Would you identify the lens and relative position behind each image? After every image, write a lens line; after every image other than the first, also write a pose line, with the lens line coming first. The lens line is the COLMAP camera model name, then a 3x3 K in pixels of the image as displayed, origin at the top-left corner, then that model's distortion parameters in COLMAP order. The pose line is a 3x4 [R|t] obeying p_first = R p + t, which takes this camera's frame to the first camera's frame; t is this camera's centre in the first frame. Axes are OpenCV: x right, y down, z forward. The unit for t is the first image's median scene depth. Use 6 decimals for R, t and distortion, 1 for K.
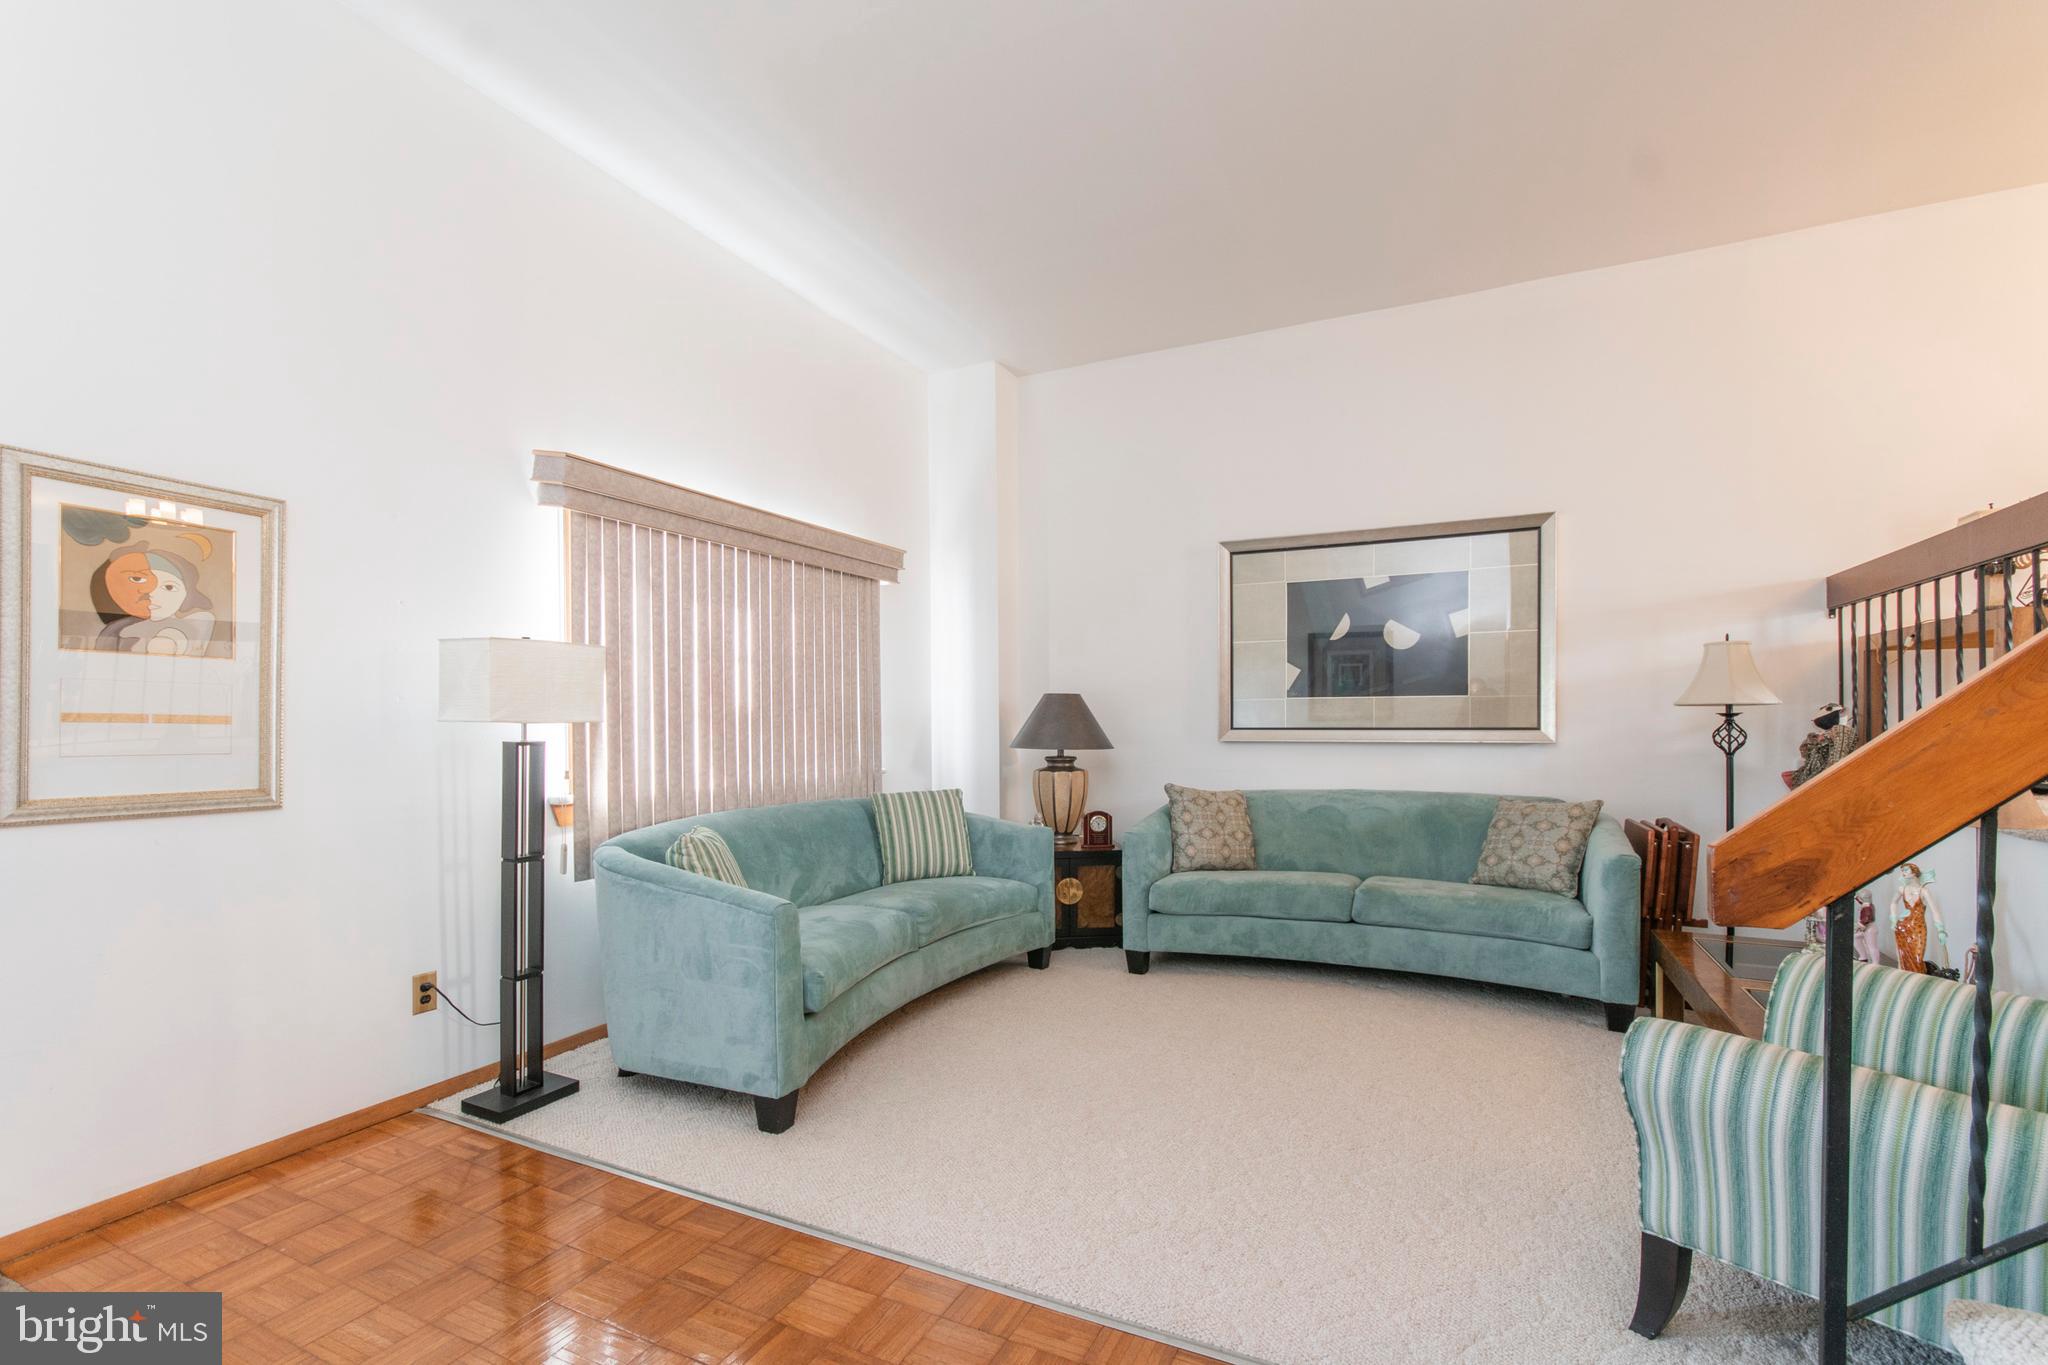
lens RADIAL K [[903.2, 0, 1043.6], [0, 903.2, 724.9], [0, 0, 1]] dist [-0.000357, -0.000057]
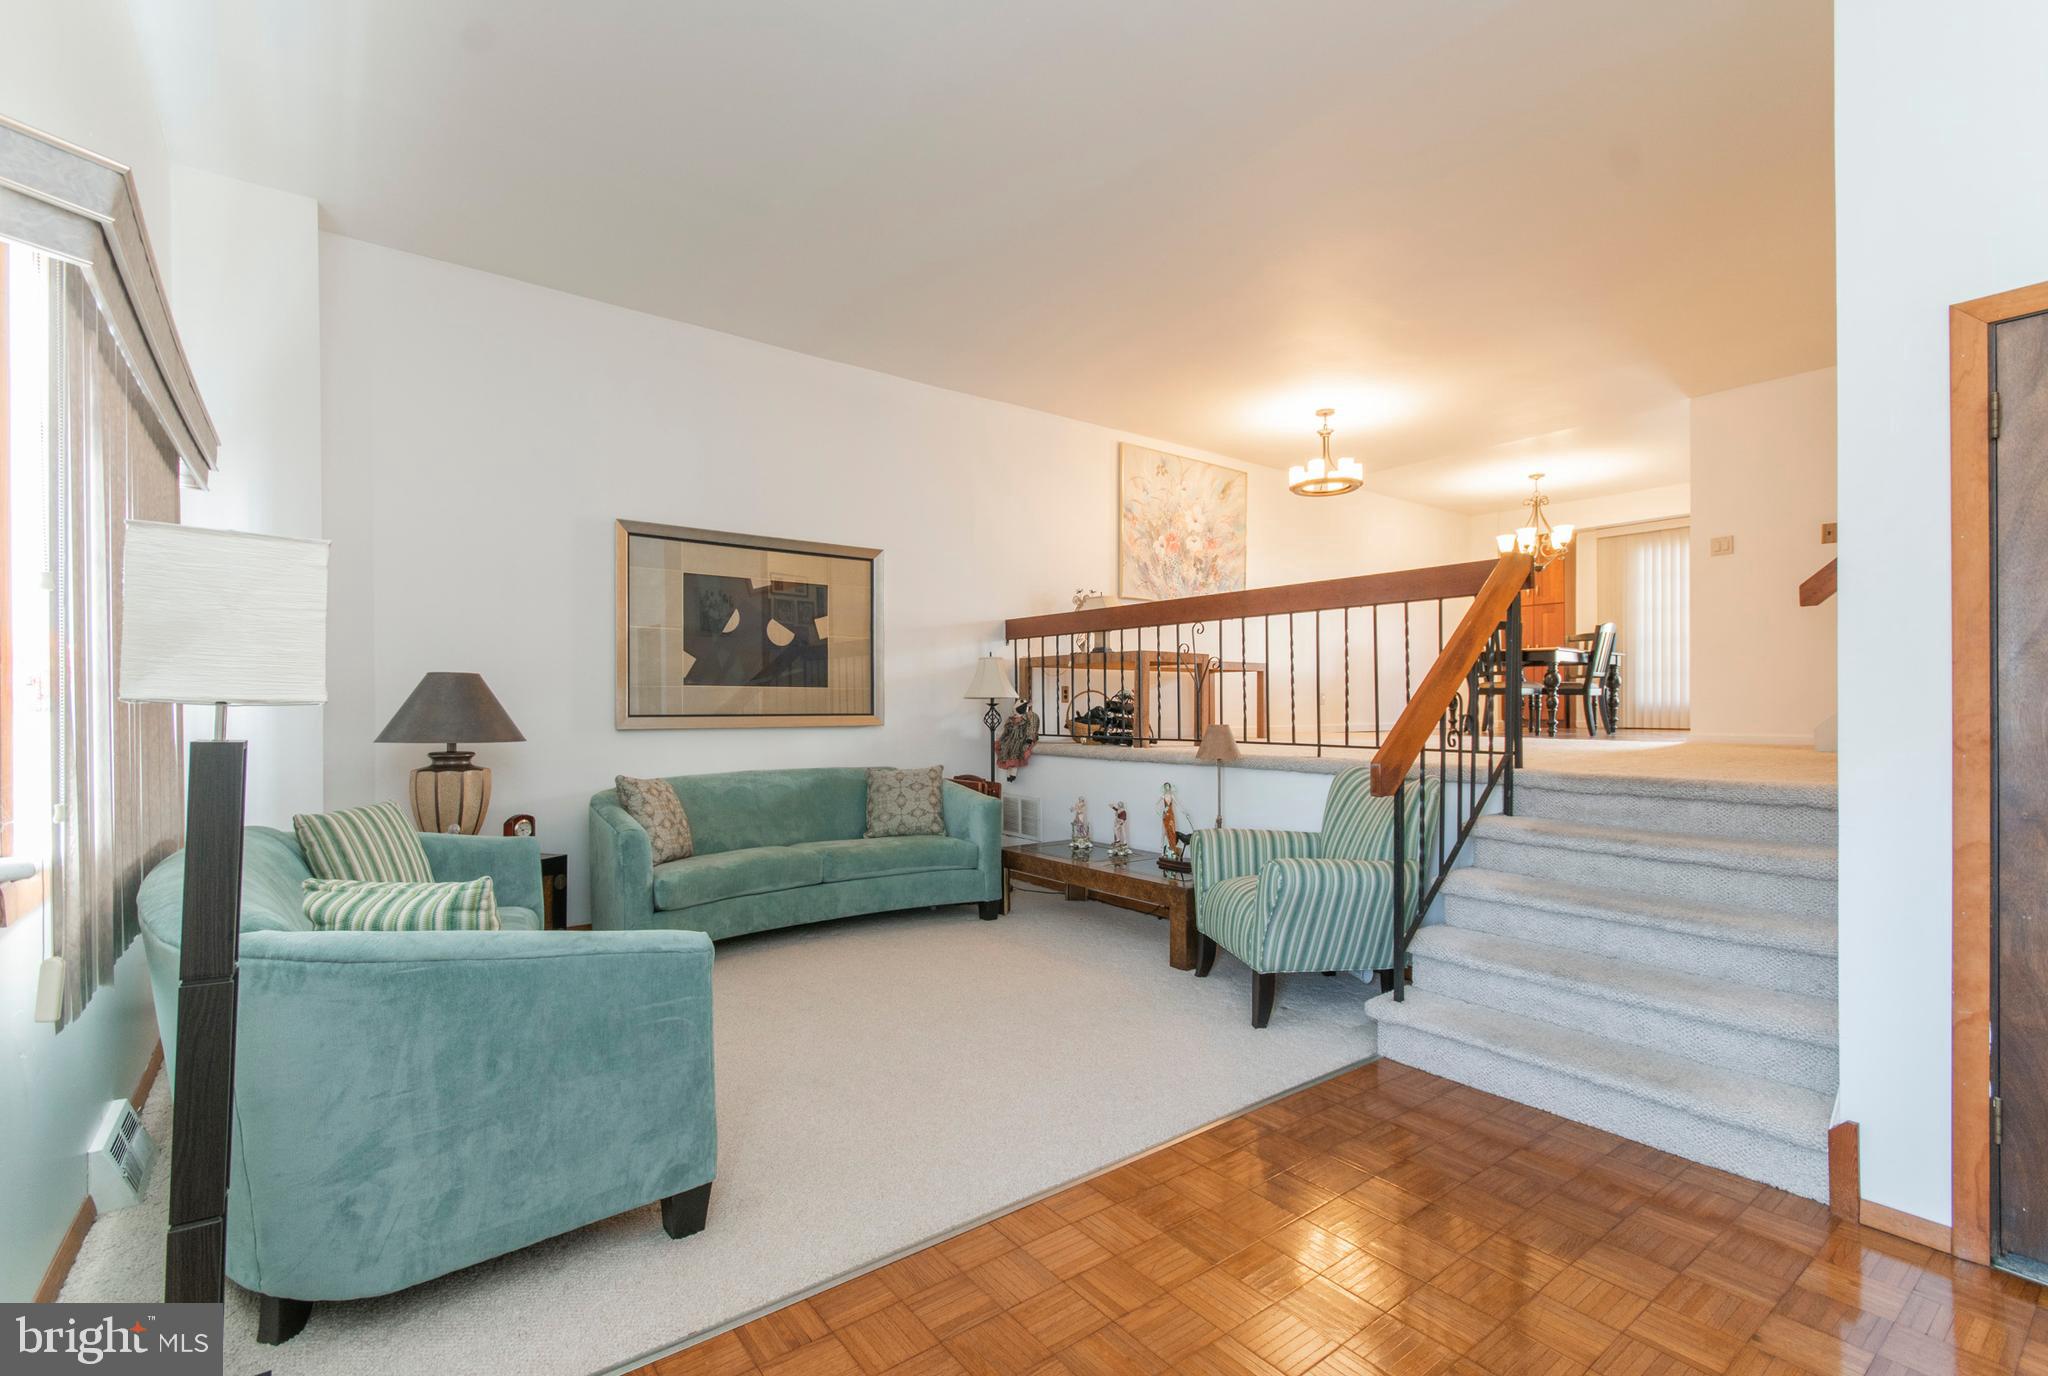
lens RADIAL K [[904.8, 0, 990.2], [0, 904.8, 701.8], [0, 0, 1]] dist [-0.002183, -0.000146]
pose [[0.474260, 0.009347, 0.880335, -0.553005], [0.002682, 0.999924, -0.012062, 0.002080], [-0.880381, 0.008081, 0.474198, 0.253027]]
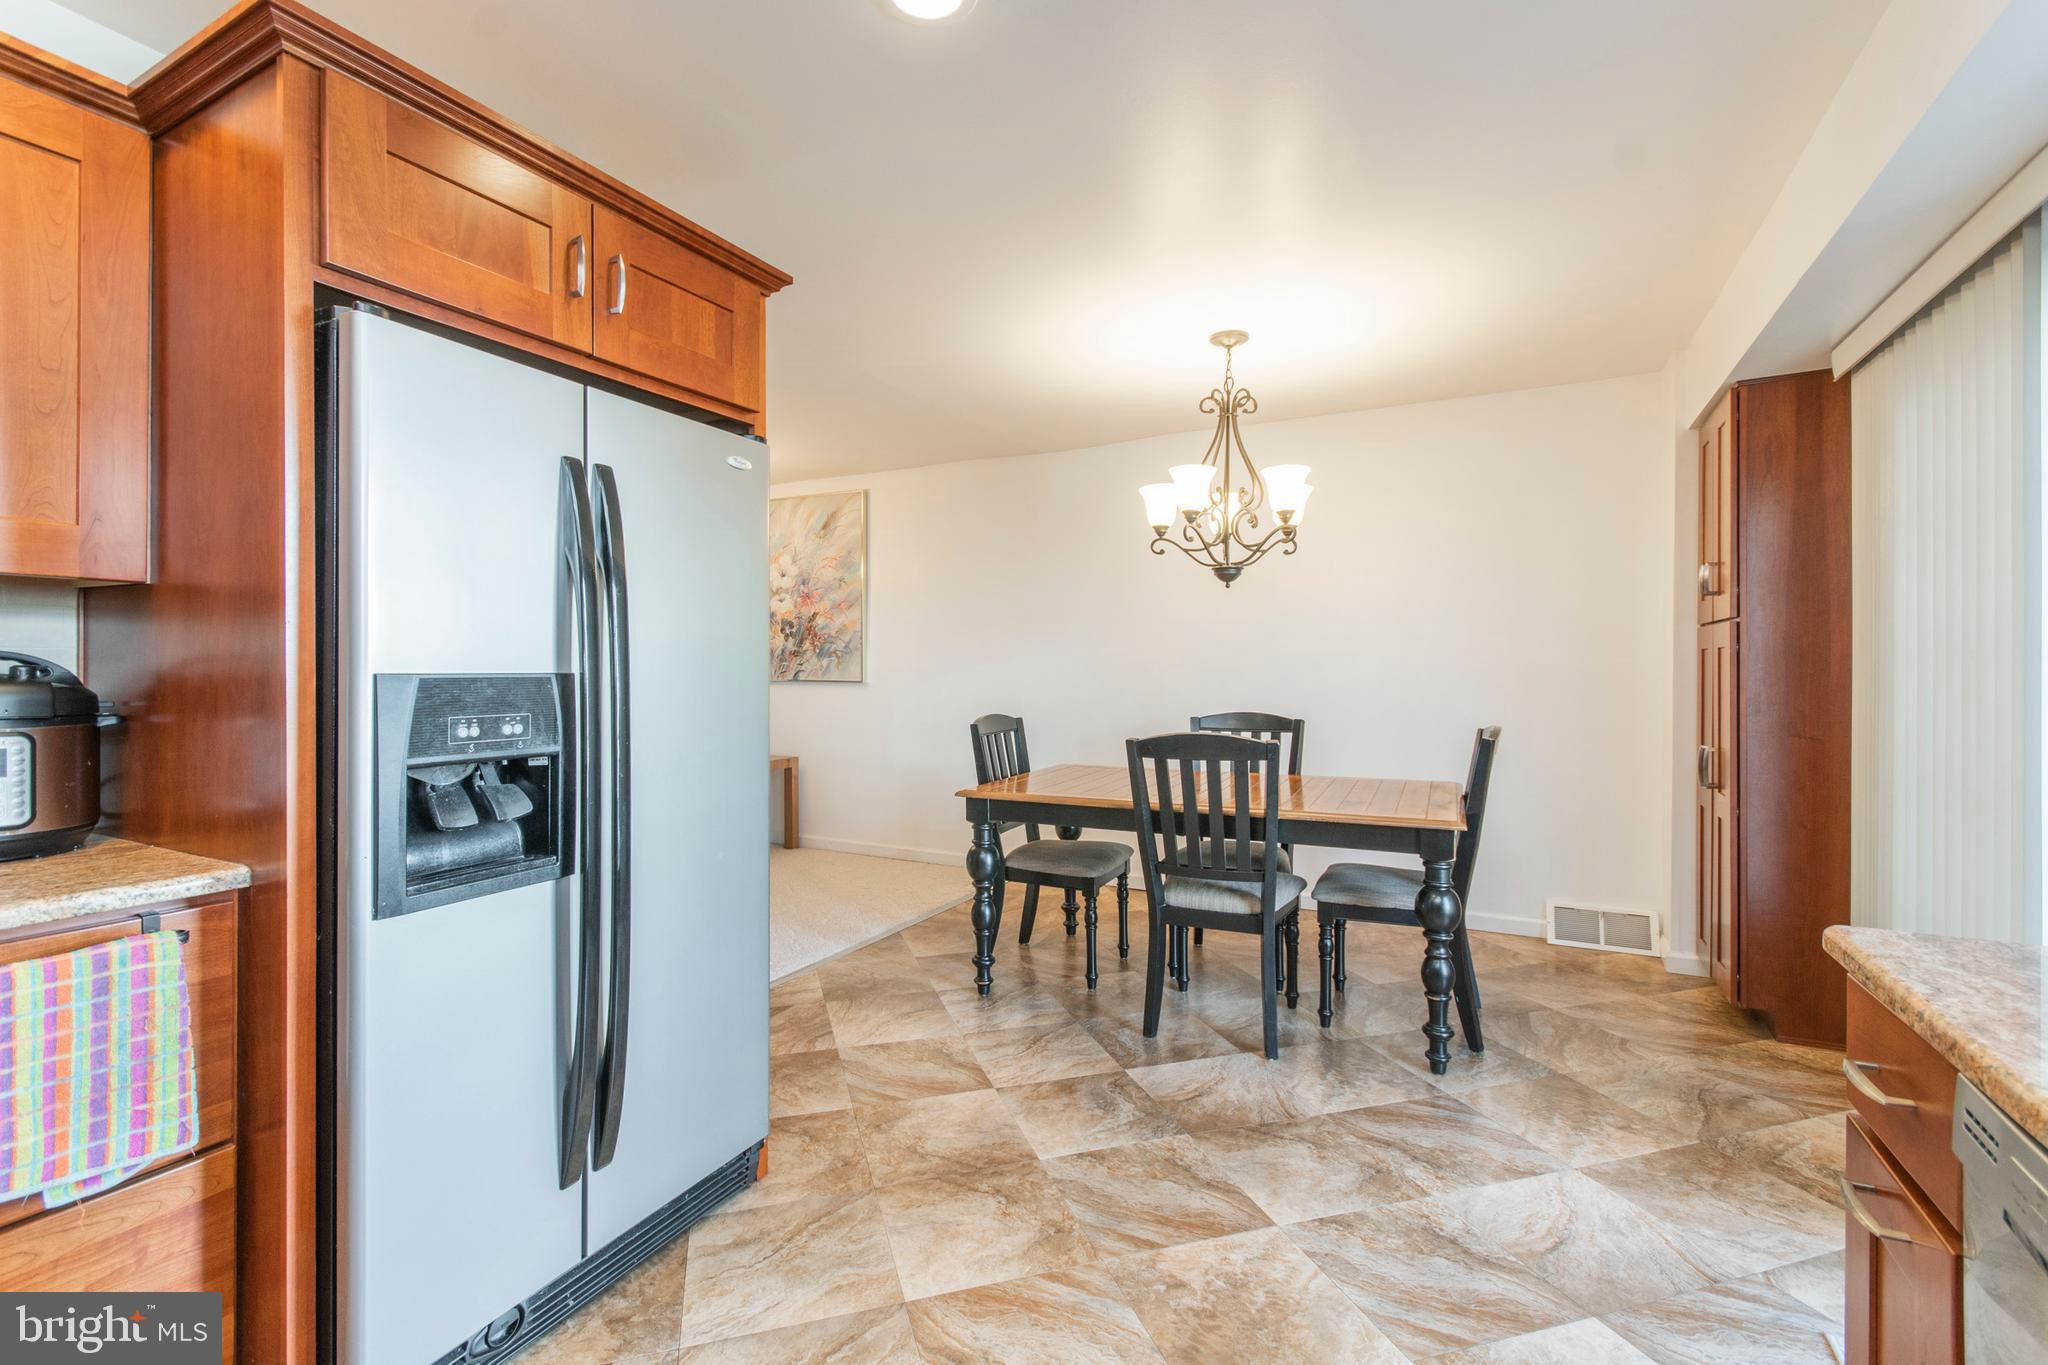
lens RADIAL K [[908.6, 0, 1014.9], [0, 908.6, 664.7], [0, 0, 1]] dist [-0.000640, -0.000177]
pose [[0.999181, 0.007956, -0.039677, 1.670757], [-0.008125, 0.999959, -0.004100, -0.235083], [0.039643, 0.004419, 0.999204, -0.691971]]
